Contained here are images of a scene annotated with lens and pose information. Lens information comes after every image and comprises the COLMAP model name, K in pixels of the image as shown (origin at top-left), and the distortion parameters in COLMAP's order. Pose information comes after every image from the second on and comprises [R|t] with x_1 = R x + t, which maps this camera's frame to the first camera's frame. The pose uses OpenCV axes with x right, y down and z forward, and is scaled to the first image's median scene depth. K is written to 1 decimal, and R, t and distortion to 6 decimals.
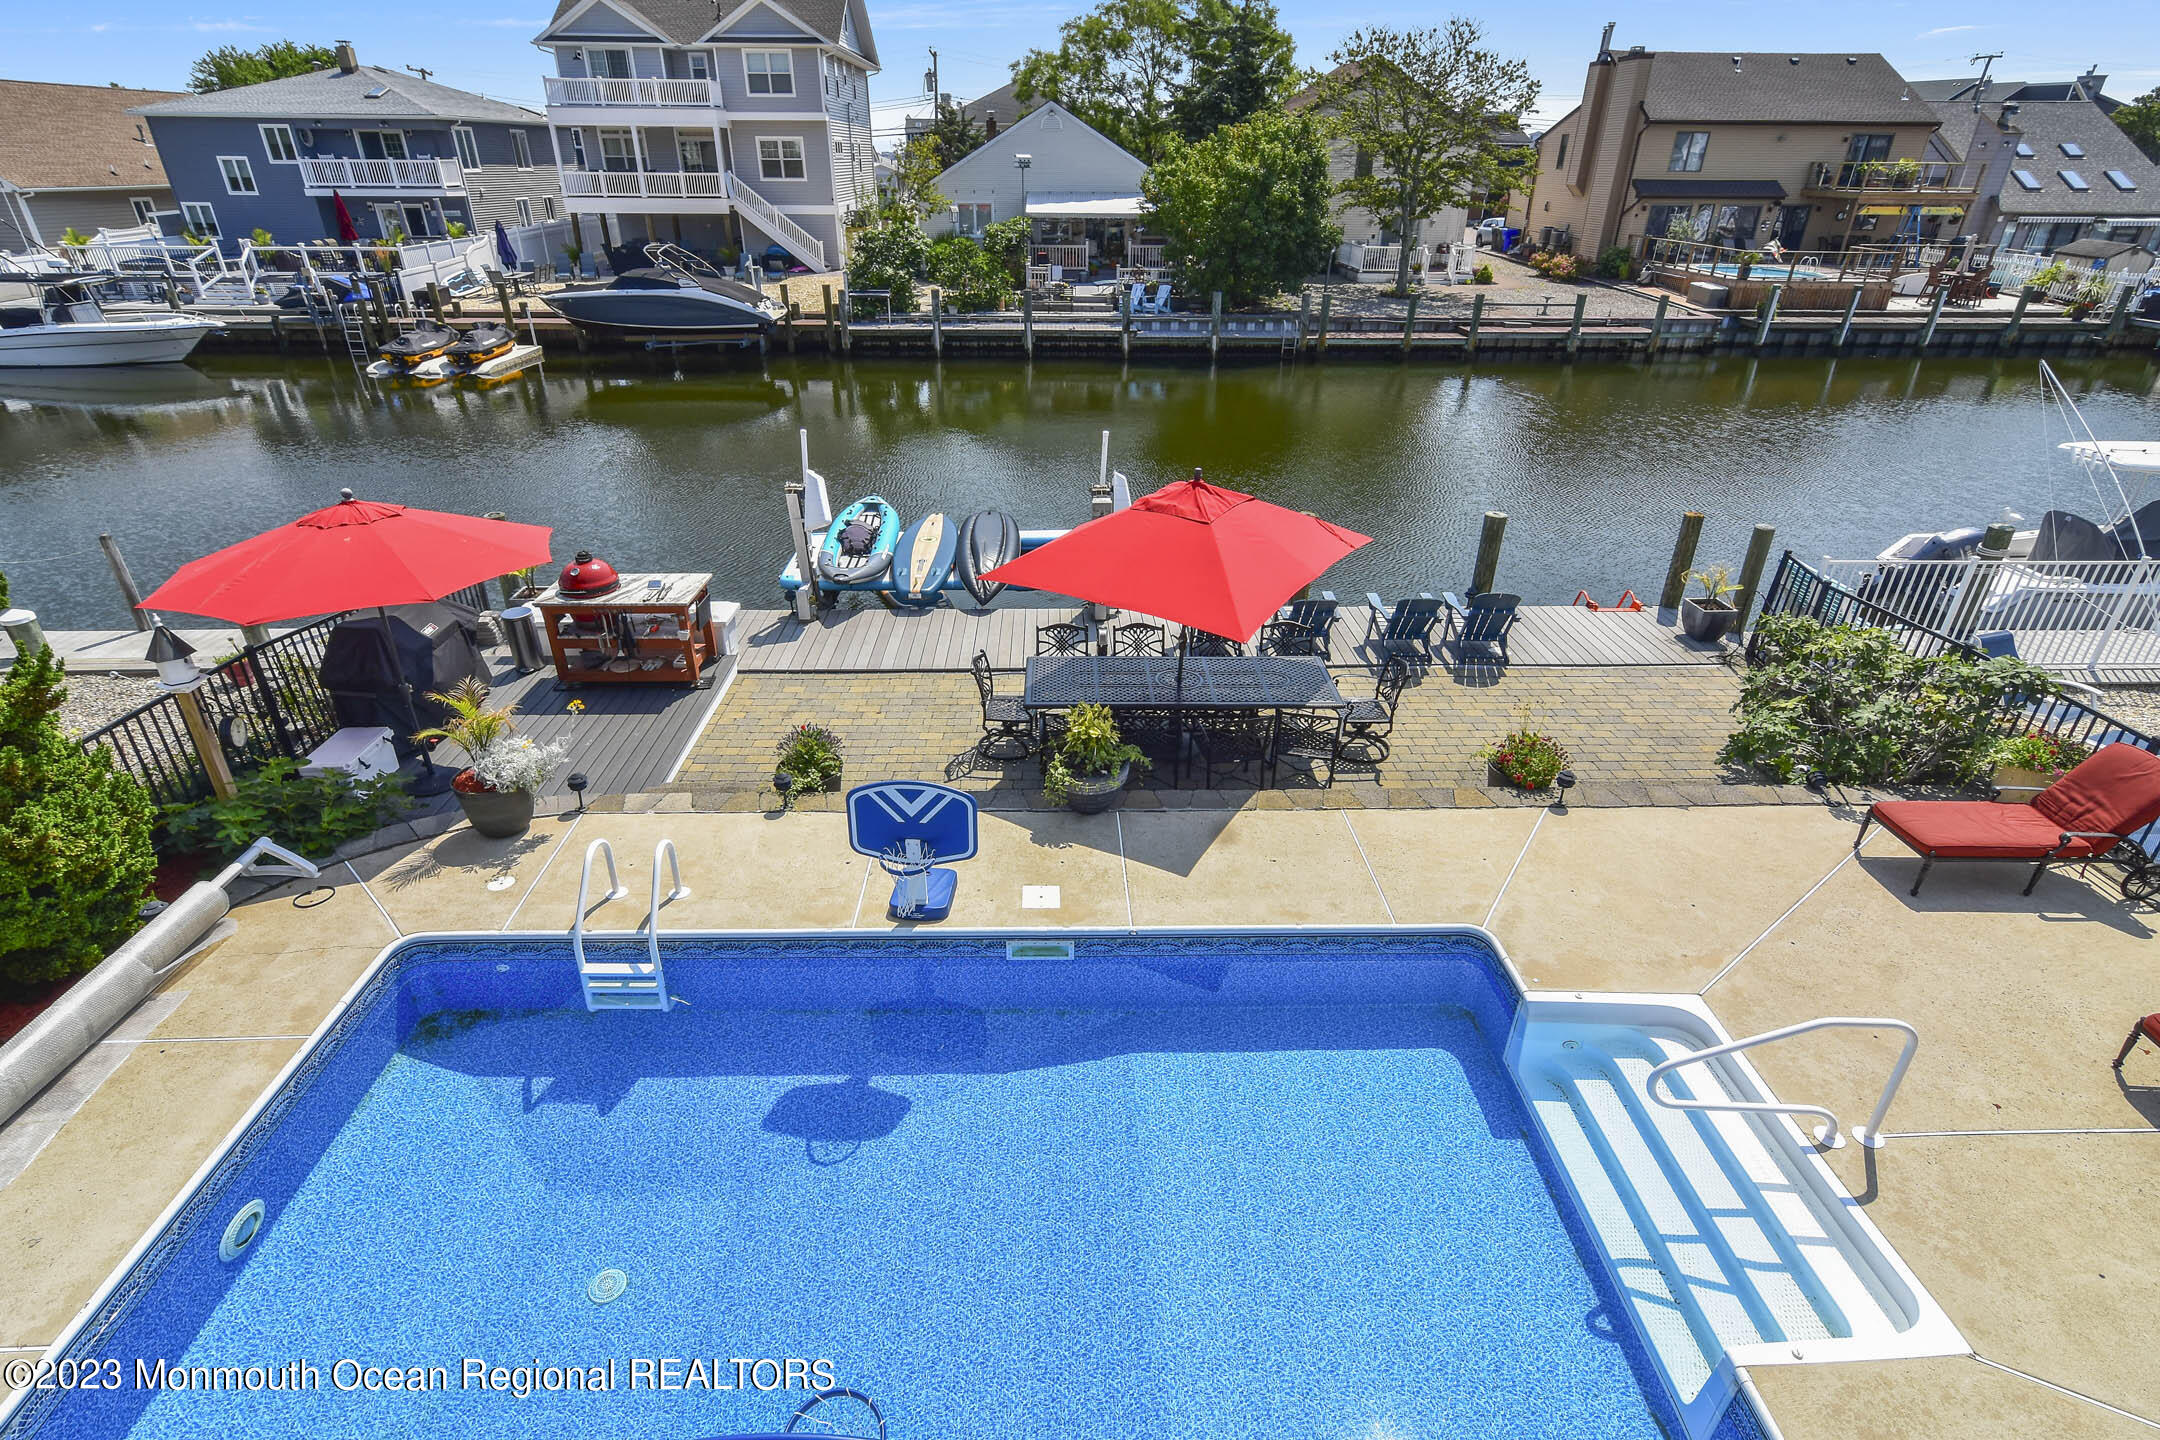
lens RADIAL K [[1045.2, 0, 1113.0], [0, 1045.2, 701.5], [0, 0, 1]] dist [-0.005230, 0.004245]
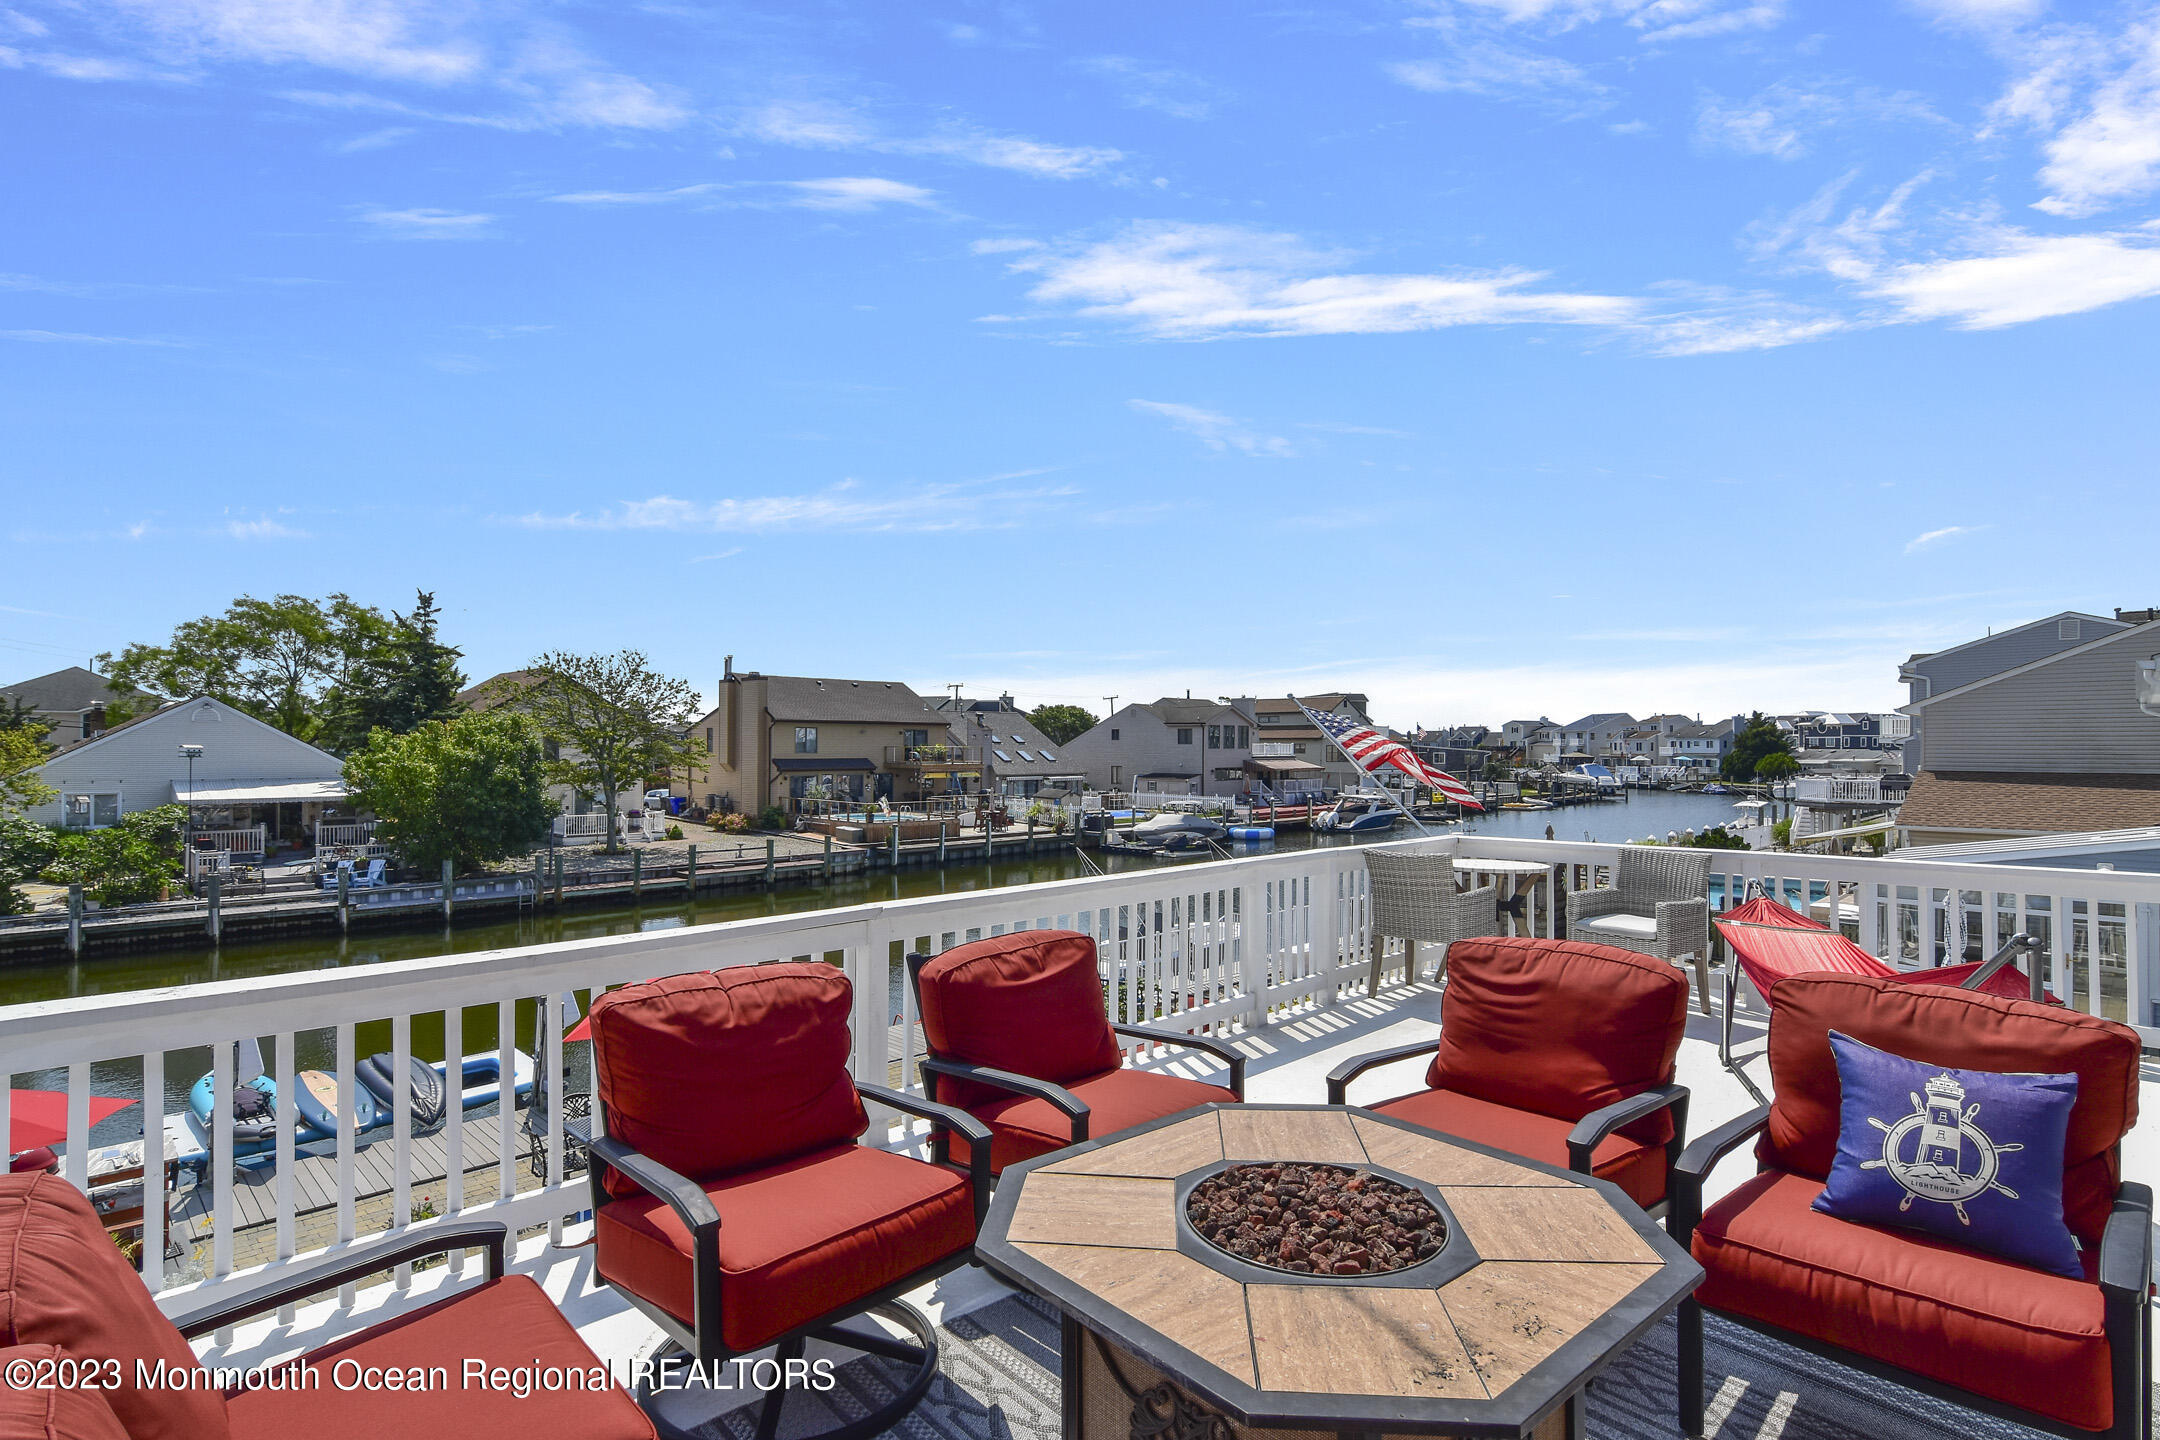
lens RADIAL K [[1045.2, 0, 1064.8], [0, 1045.2, 758.4], [0, 0, 1]] dist [-0.005230, 0.004245]
pose [[0.734819, -0.013323, 0.678133, -0.145154], [0.315876, 0.891488, -0.324765, 0.050046], [-0.600220, 0.452849, 0.659290, -0.104276]]
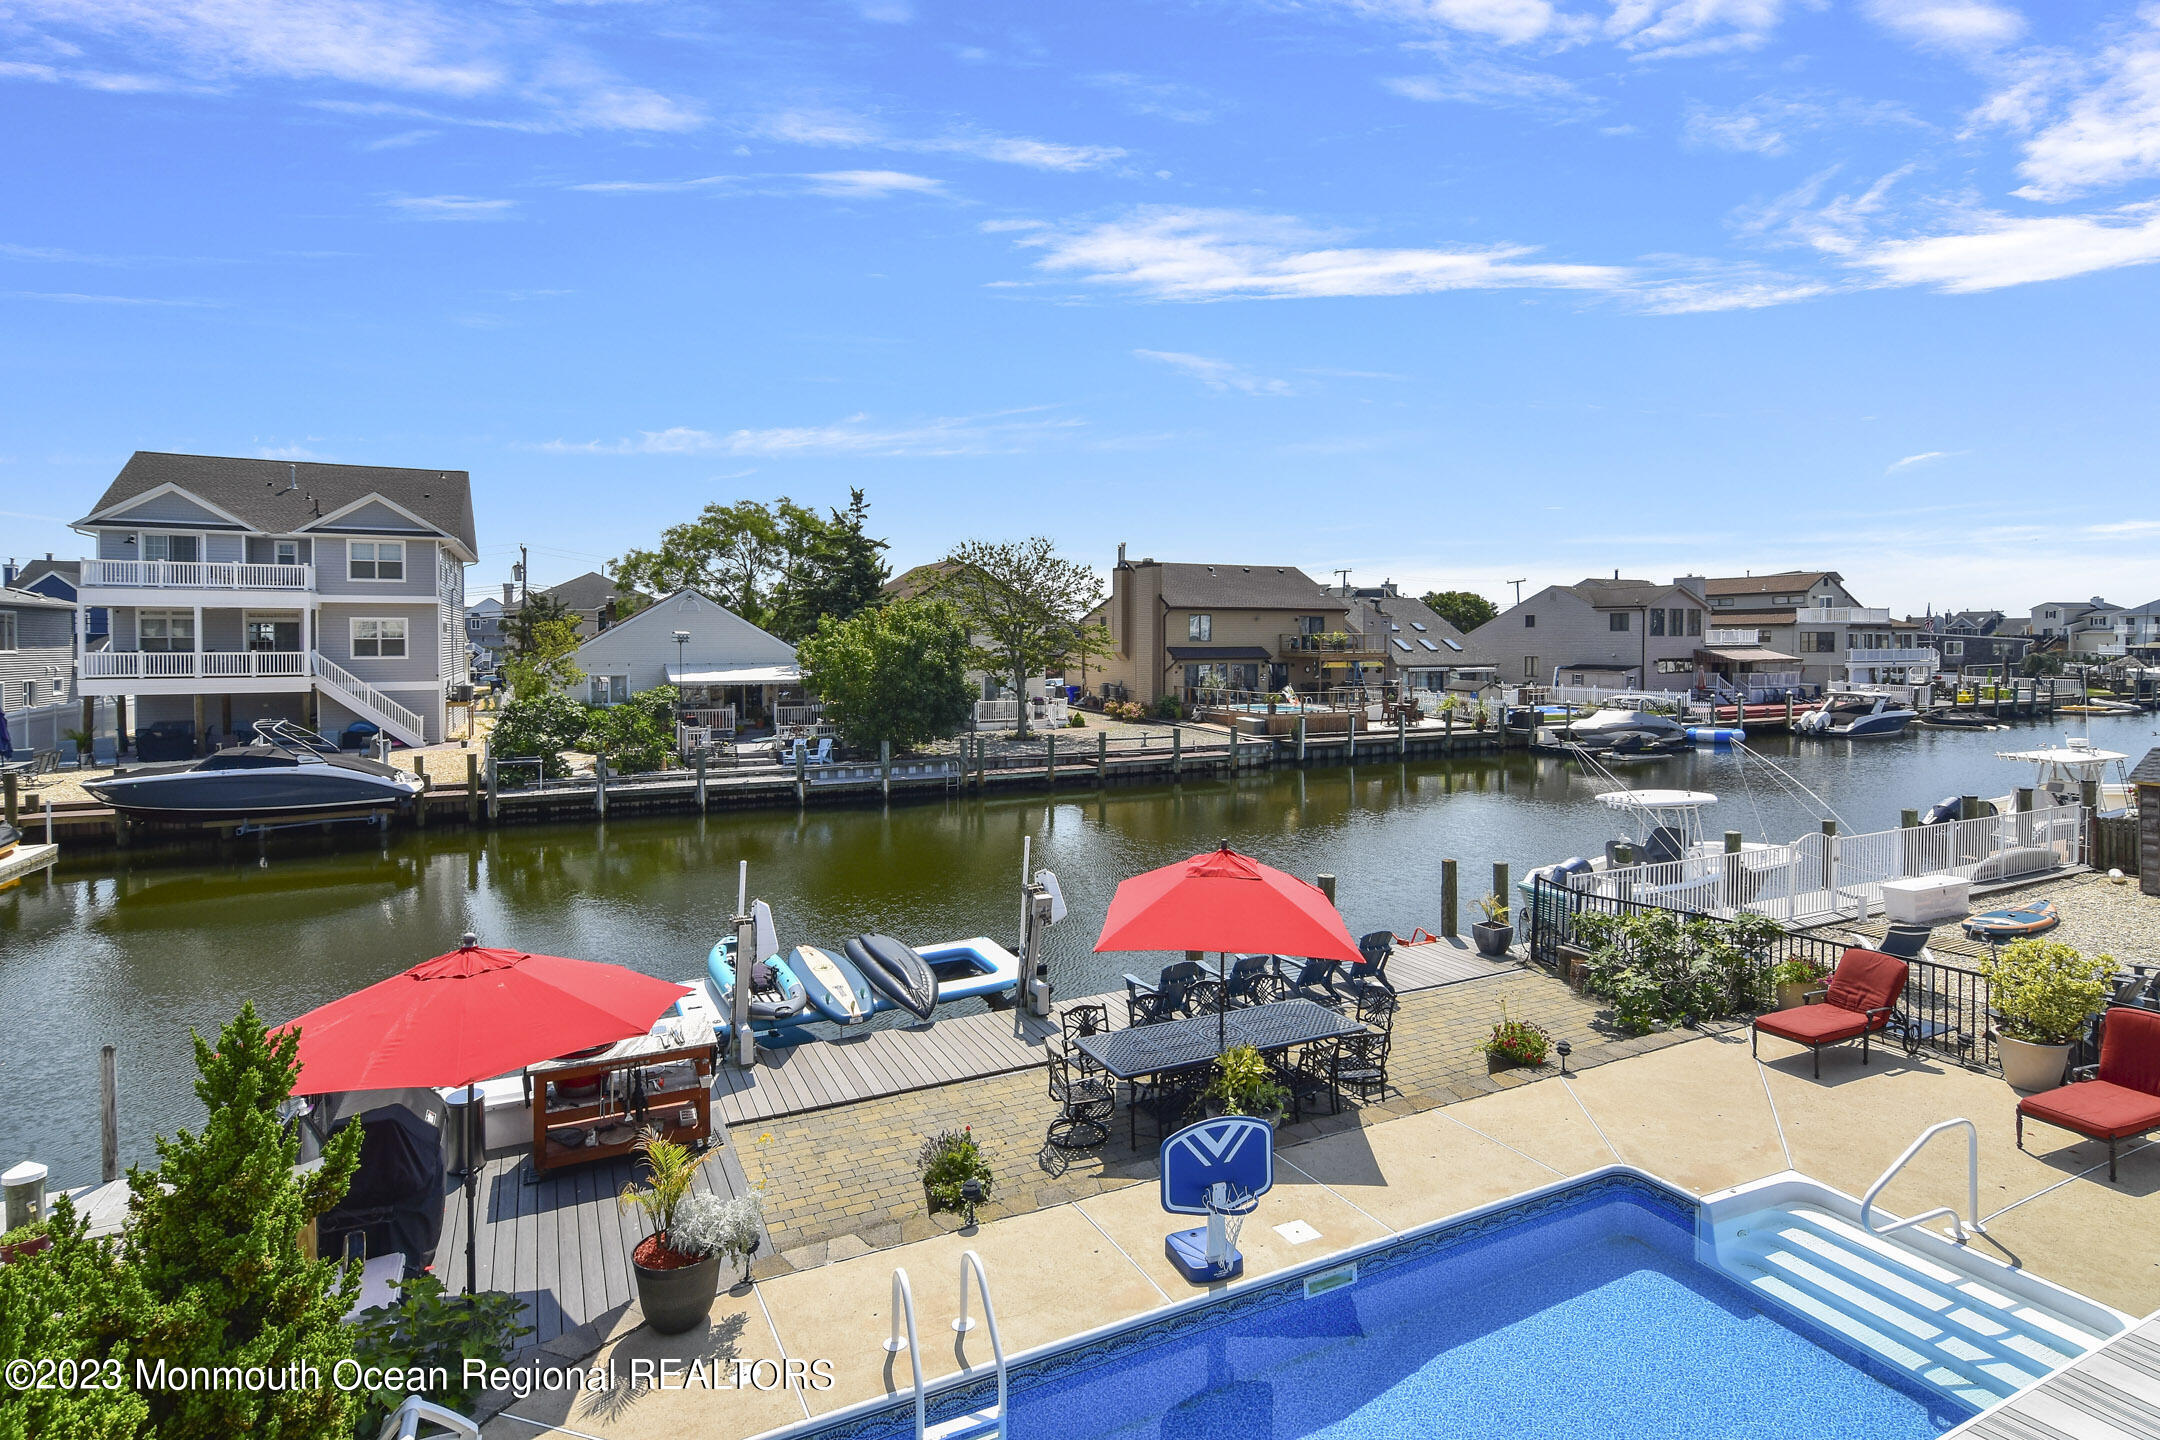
lens RADIAL K [[1045.2, 0, 1075.4], [0, 1045.2, 682.3], [0, 0, 1]] dist [-0.005230, 0.004245]
pose [[0.911508, -0.024722, 0.410540, -0.156475], [0.197524, 0.901852, -0.384248, 0.011378], [-0.360747, 0.431337, 0.826928, -0.003330]]
